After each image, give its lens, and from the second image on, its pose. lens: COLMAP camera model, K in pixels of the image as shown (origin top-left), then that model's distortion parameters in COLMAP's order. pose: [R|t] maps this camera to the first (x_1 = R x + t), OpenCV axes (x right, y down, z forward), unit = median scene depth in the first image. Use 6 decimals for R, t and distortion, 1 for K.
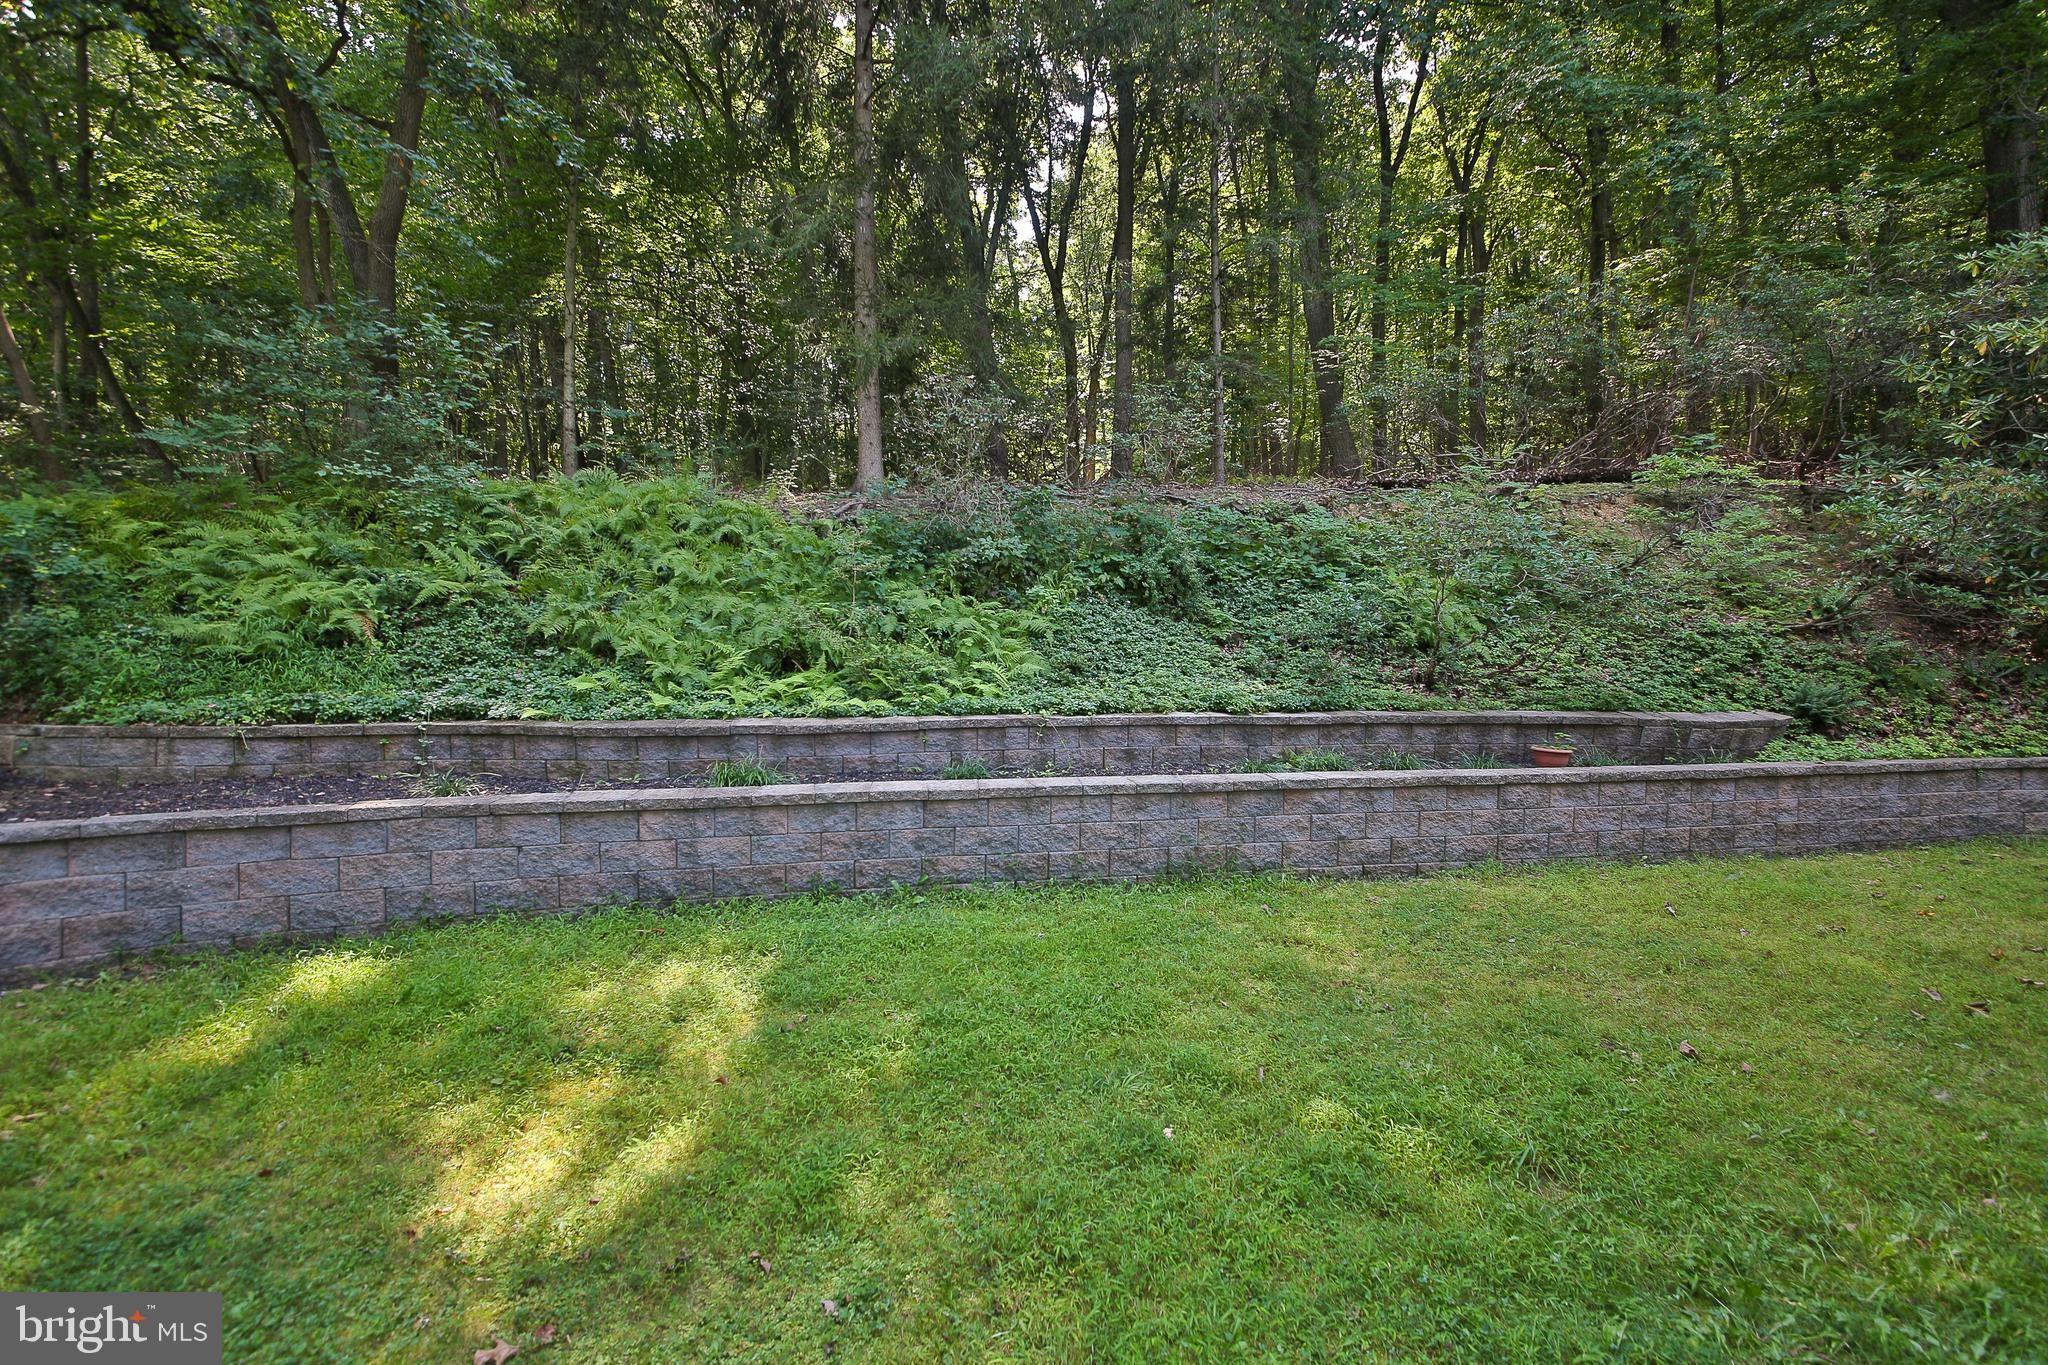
lens RADIAL K [[743.5, 0, 1024.0], [0, 743.5, 682.5], [0, 0, 1]] dist [0.043544, -0.035478]
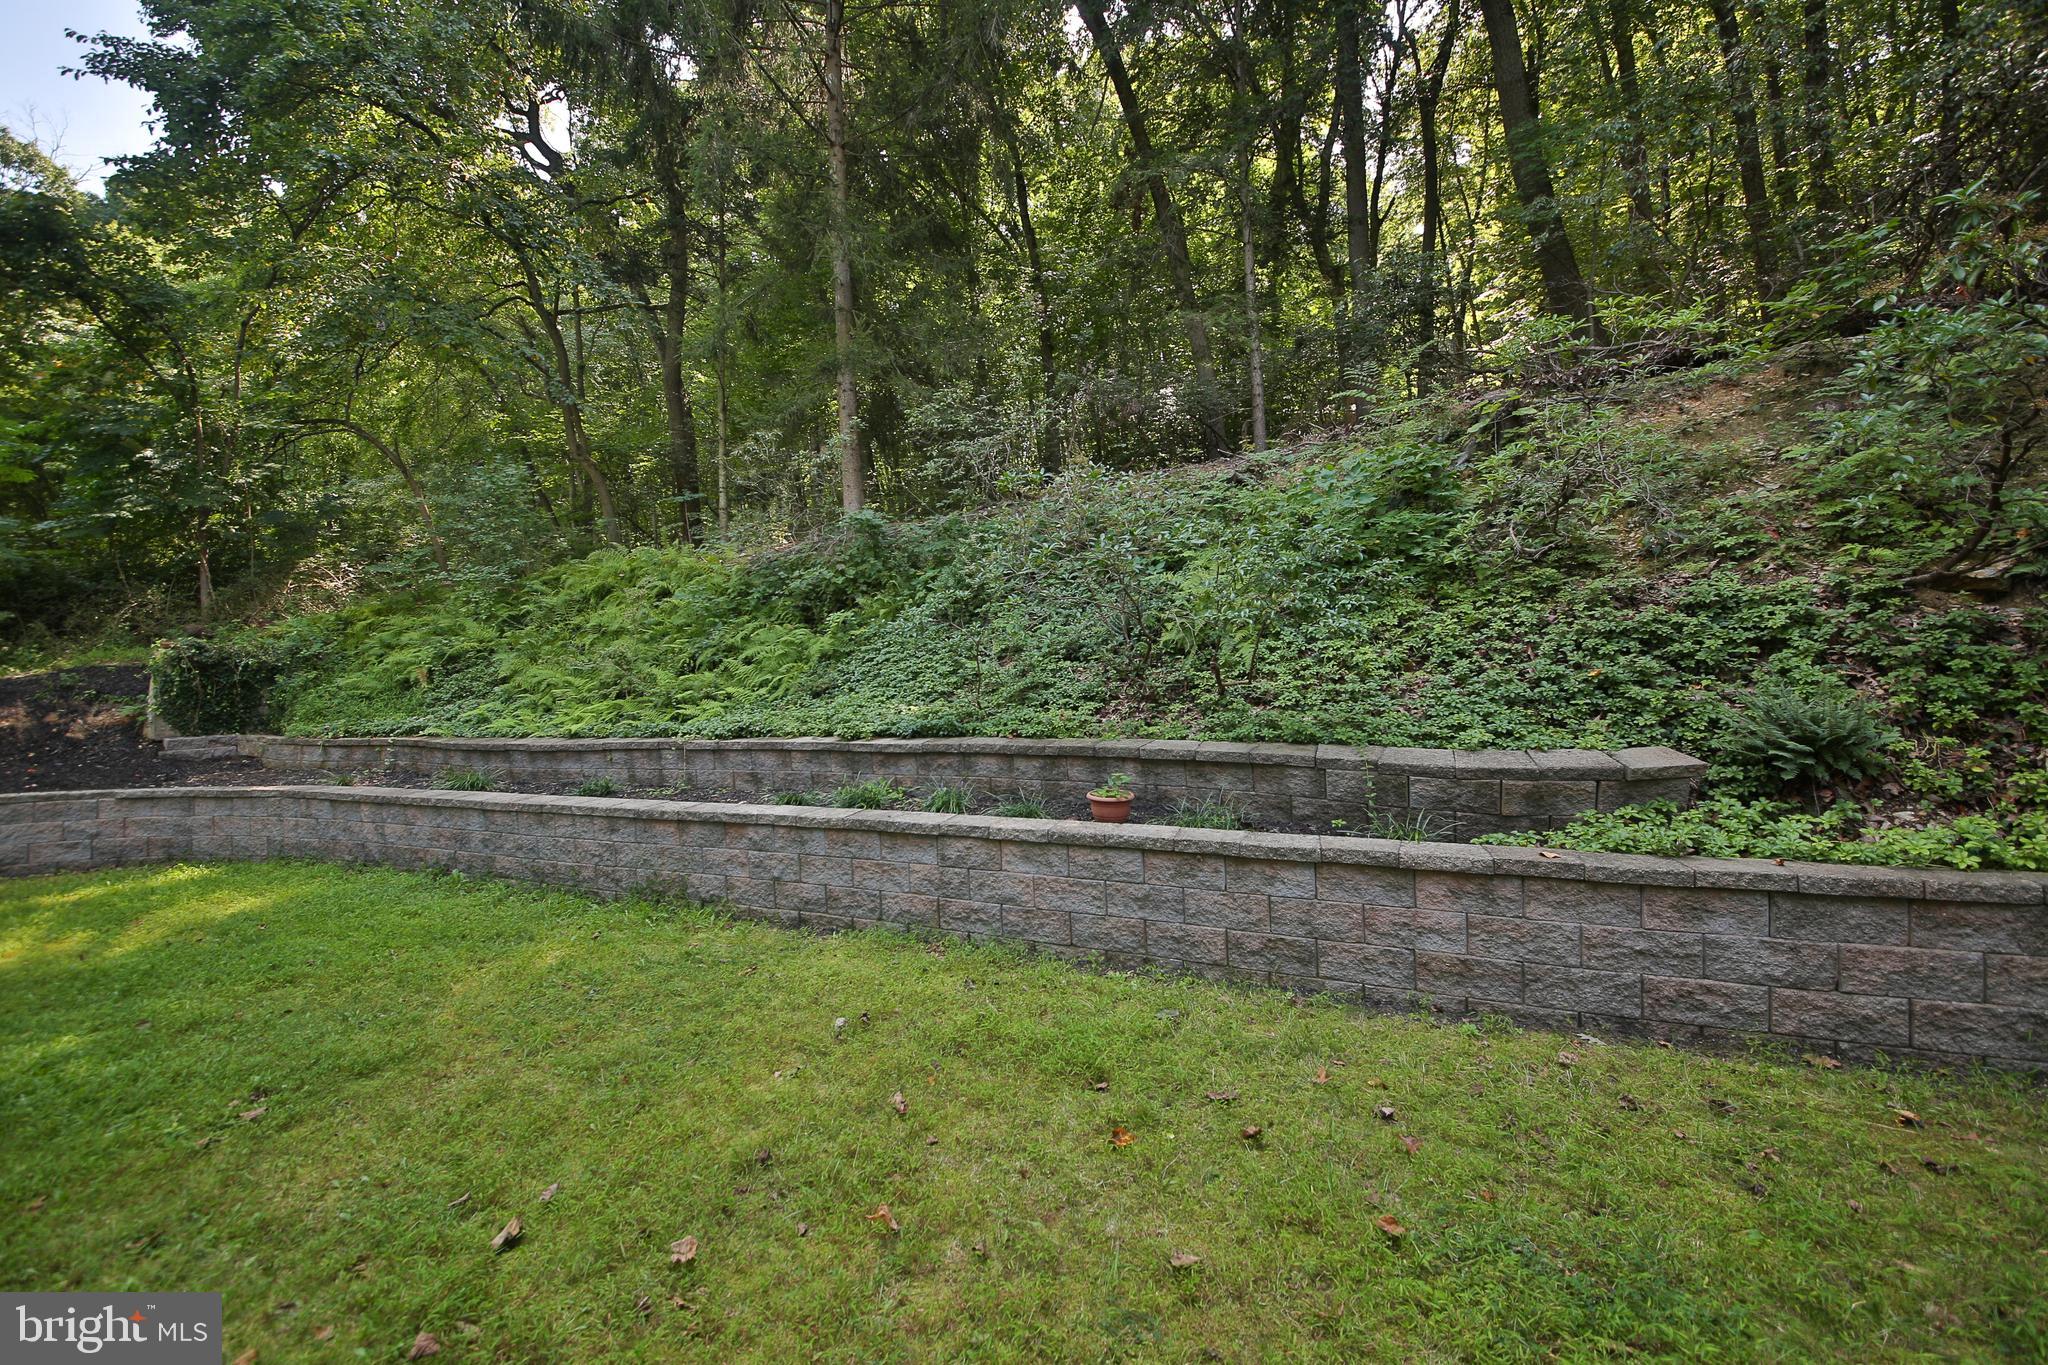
lens RADIAL K [[743.5, 0, 1024.0], [0, 743.5, 682.5], [0, 0, 1]] dist [0.043544, -0.035478]
pose [[0.834924, -0.024162, -0.549835, 1.202313], [0.023512, 0.999690, -0.008227, -0.021448], [0.549863, -0.006059, 0.835233, 0.396002]]
